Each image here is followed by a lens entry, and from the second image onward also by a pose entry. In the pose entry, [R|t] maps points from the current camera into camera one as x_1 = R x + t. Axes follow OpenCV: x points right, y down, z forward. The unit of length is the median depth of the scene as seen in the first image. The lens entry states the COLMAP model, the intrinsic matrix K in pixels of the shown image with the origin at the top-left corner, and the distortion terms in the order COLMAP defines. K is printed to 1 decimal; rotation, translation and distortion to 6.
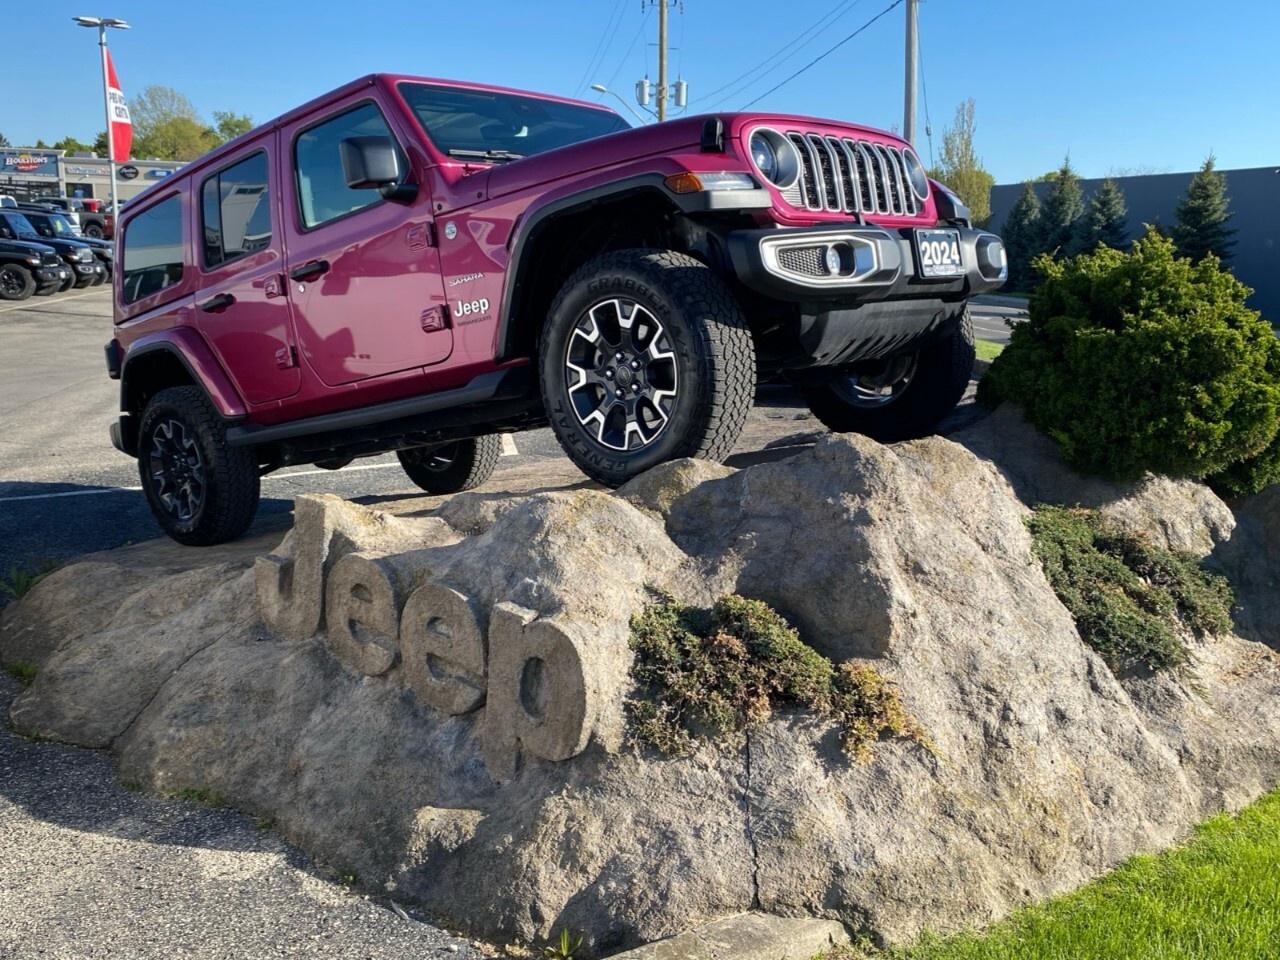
lens RADIAL K [[1180.1, 0, 640.0], [0, 1180.1, 480.0], [0, 0, 1]] dist [0.018684, 0.008169]
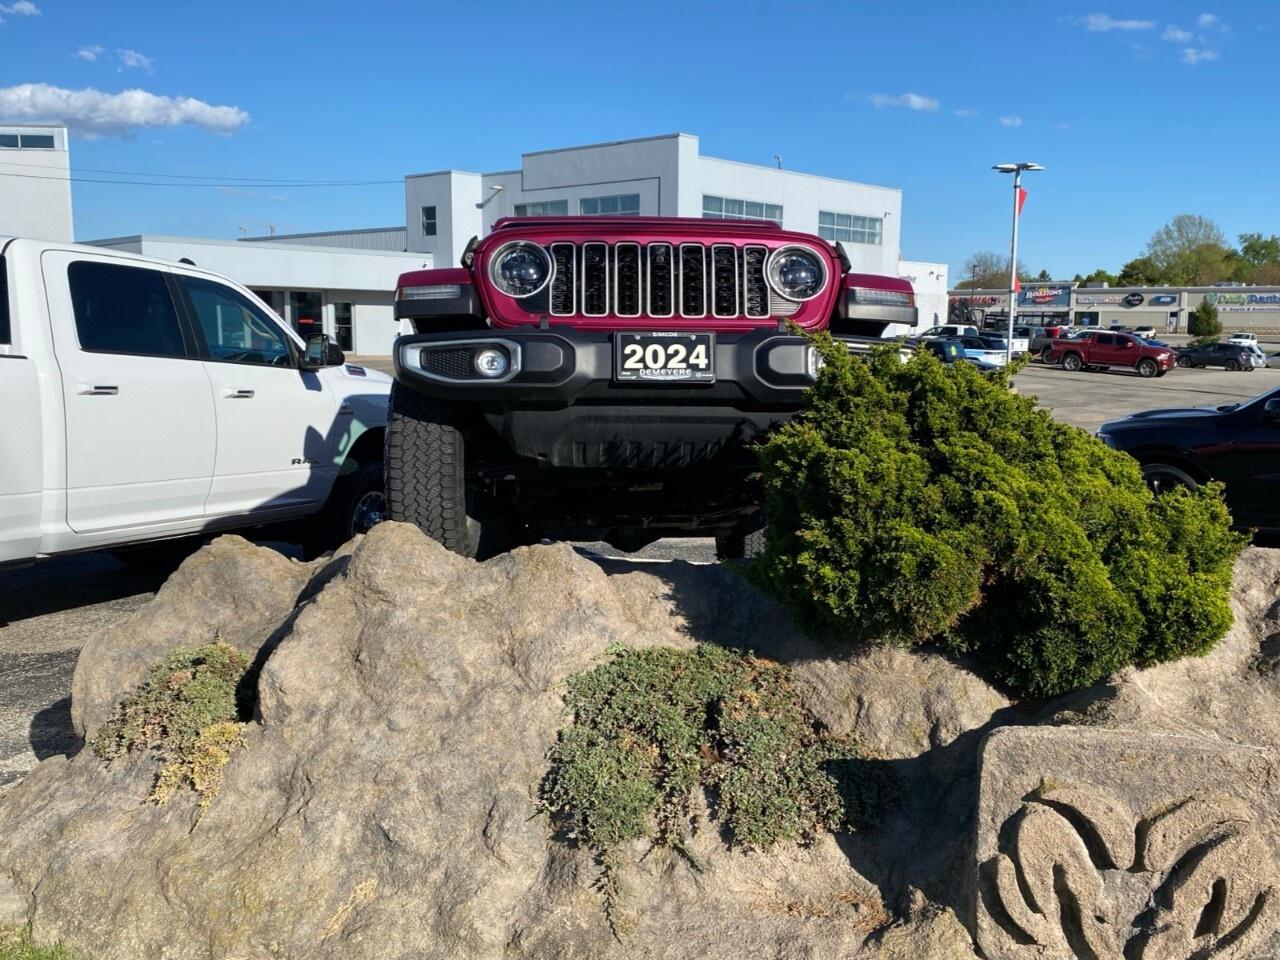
lens RADIAL K [[1173.1, 0, 640.0], [0, 1173.1, 480.0], [0, 0, 1]] dist [0.016632, -0.014072]
pose [[0.674824, 0.072426, -0.734416, 0.901671], [-0.146986, 0.988424, -0.037584, -0.056321], [0.723193, 0.133312, 0.677658, 0.360474]]
